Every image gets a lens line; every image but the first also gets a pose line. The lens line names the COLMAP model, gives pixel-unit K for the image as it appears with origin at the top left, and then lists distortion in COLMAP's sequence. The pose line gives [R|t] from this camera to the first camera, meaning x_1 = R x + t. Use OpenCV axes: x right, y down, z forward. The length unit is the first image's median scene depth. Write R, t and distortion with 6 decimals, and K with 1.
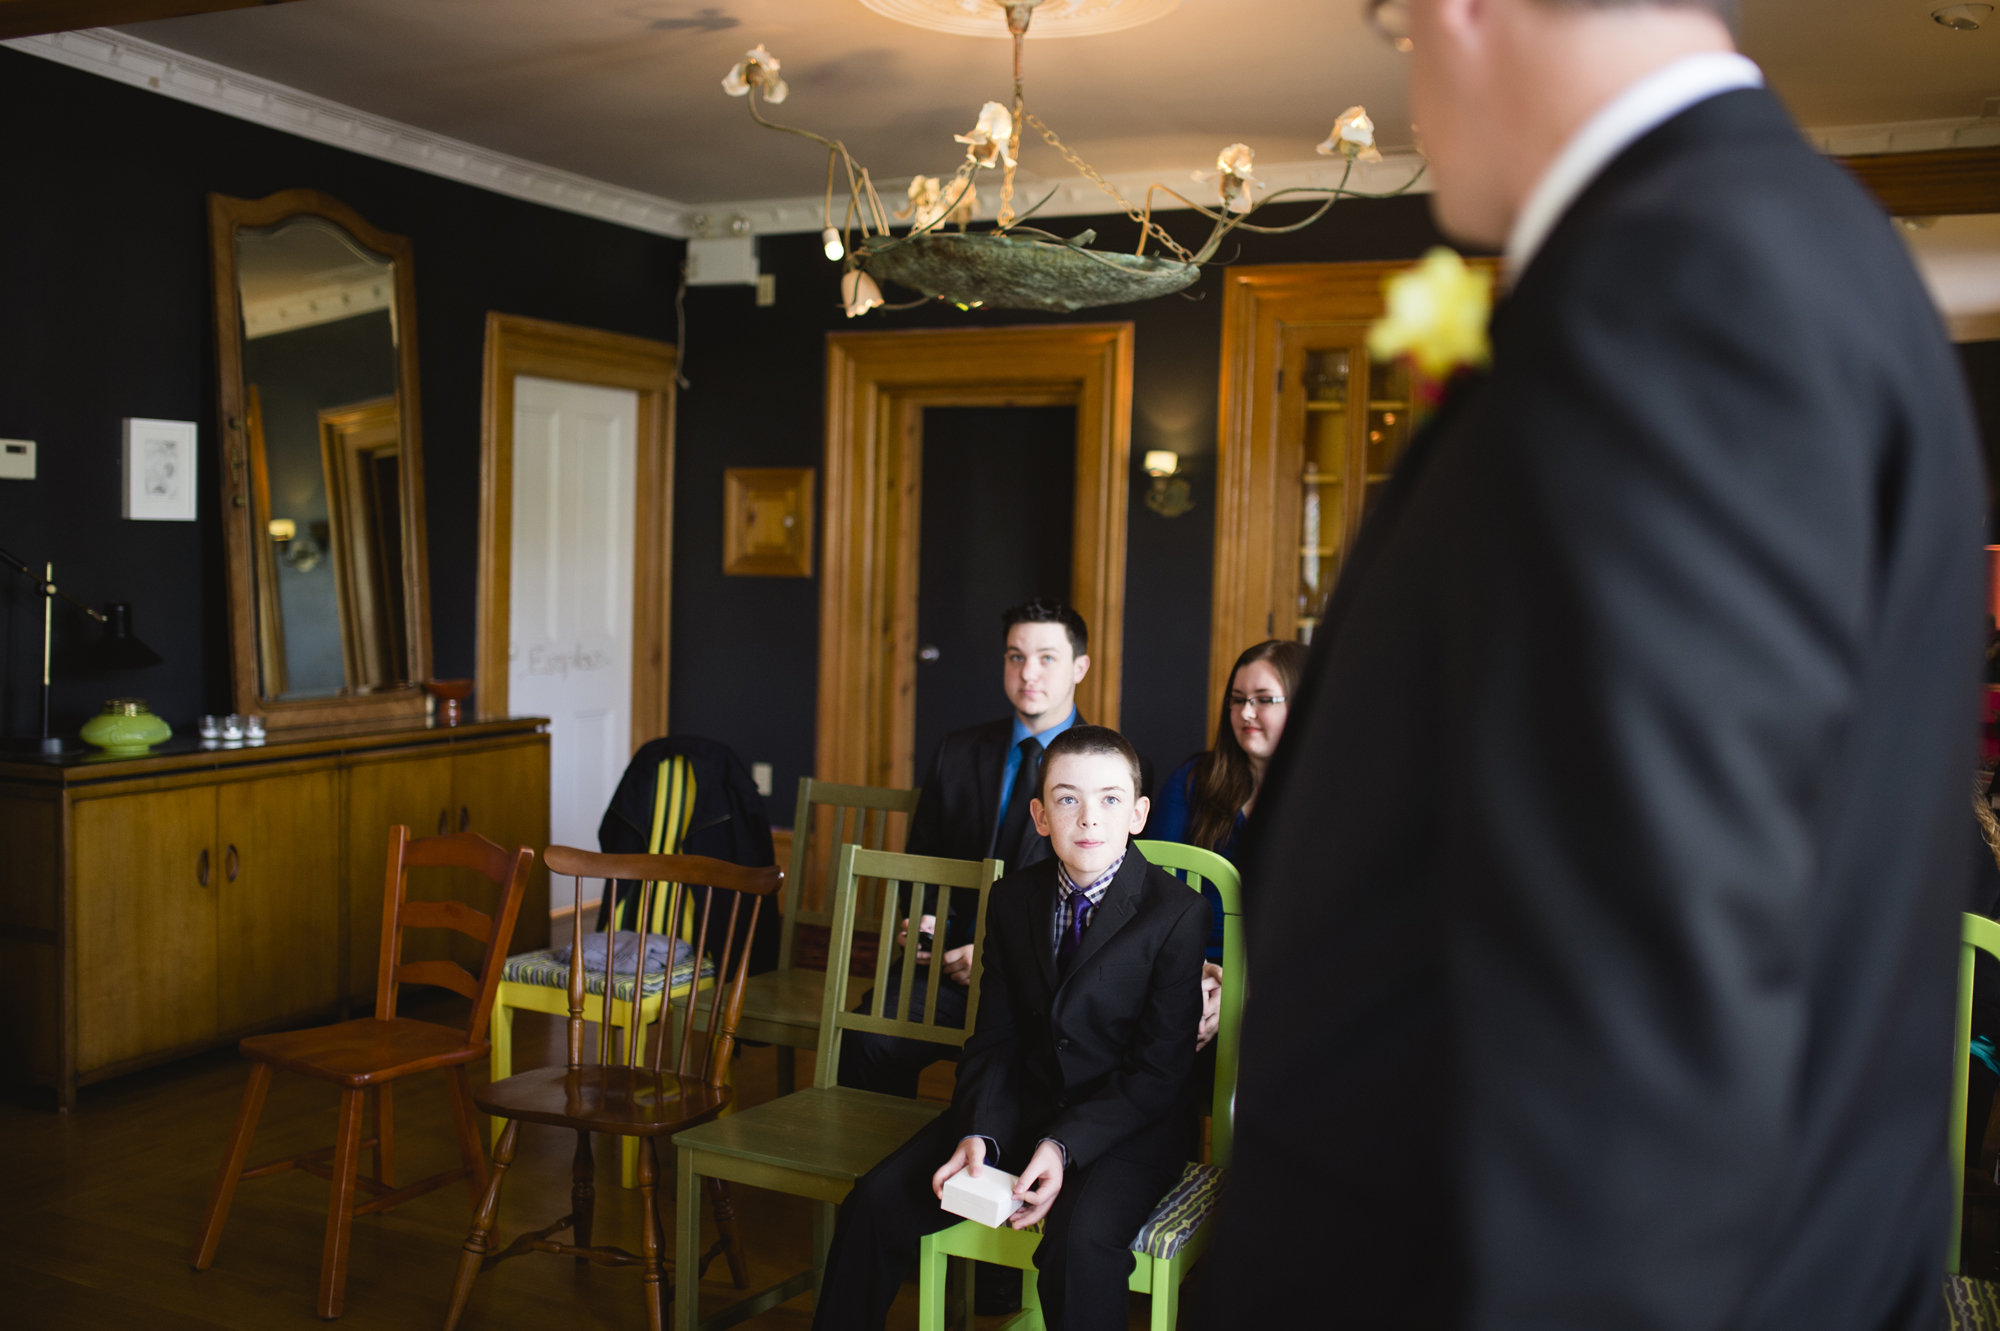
lens RADIAL K [[1993.1, 0, 999.8], [0, 1993.1, 635.5], [0, 0, 1]] dist [0.018191, 0.008756]
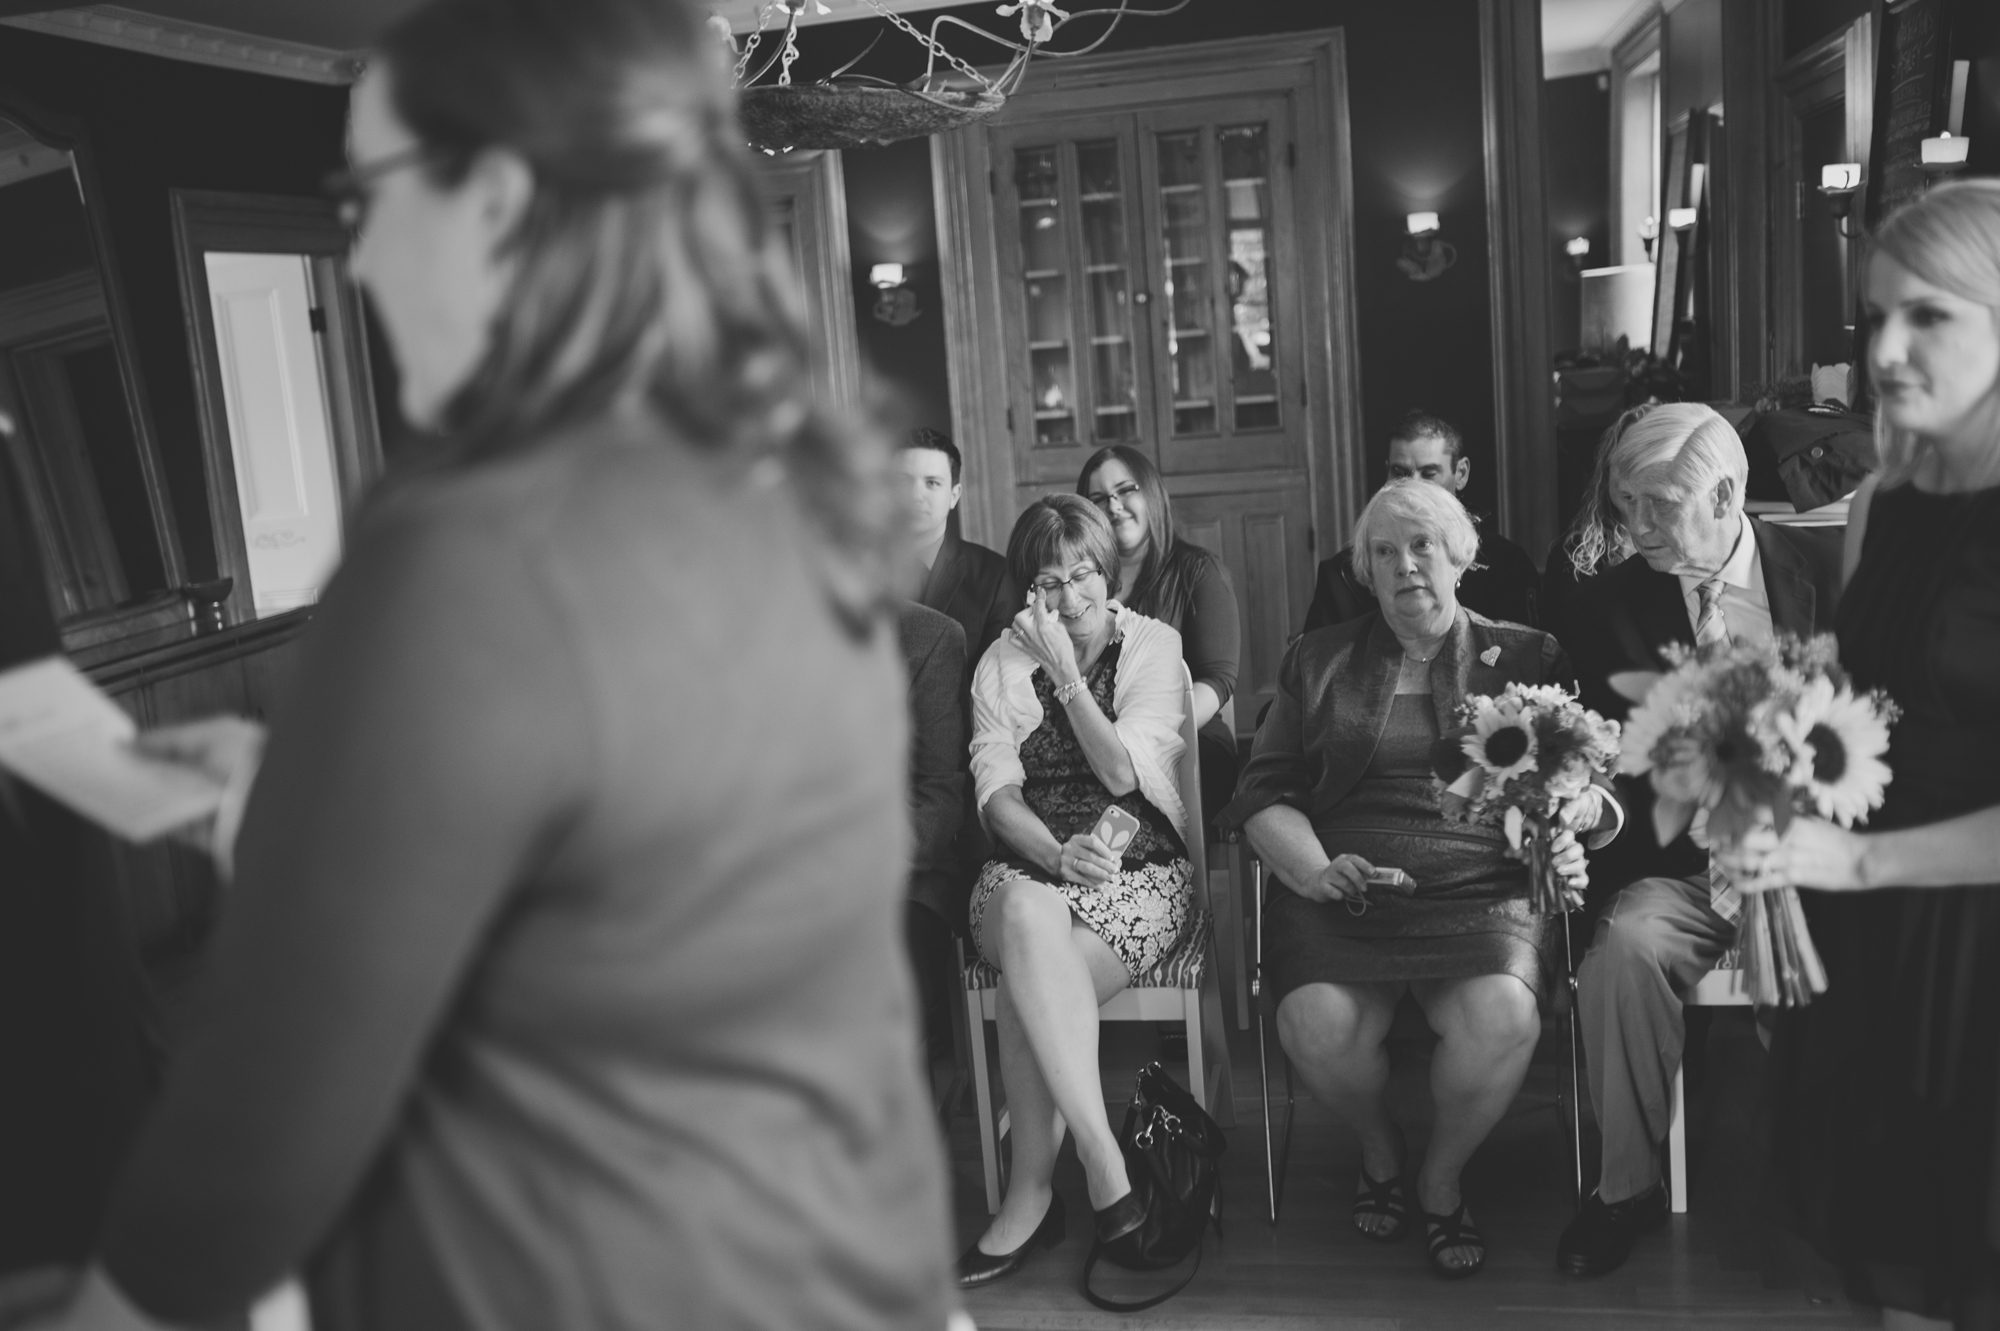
lens RADIAL K [[2067.5, 0, 998.5], [0, 2067.5, 720.3], [0, 0, 1]] dist [-0.017564, 0.011381]
pose [[0.965140, -0.150875, 0.213873, -0.131635], [0.118478, 0.980465, 0.157008, -0.023674], [-0.233384, -0.126196, 0.964161, -0.063616]]
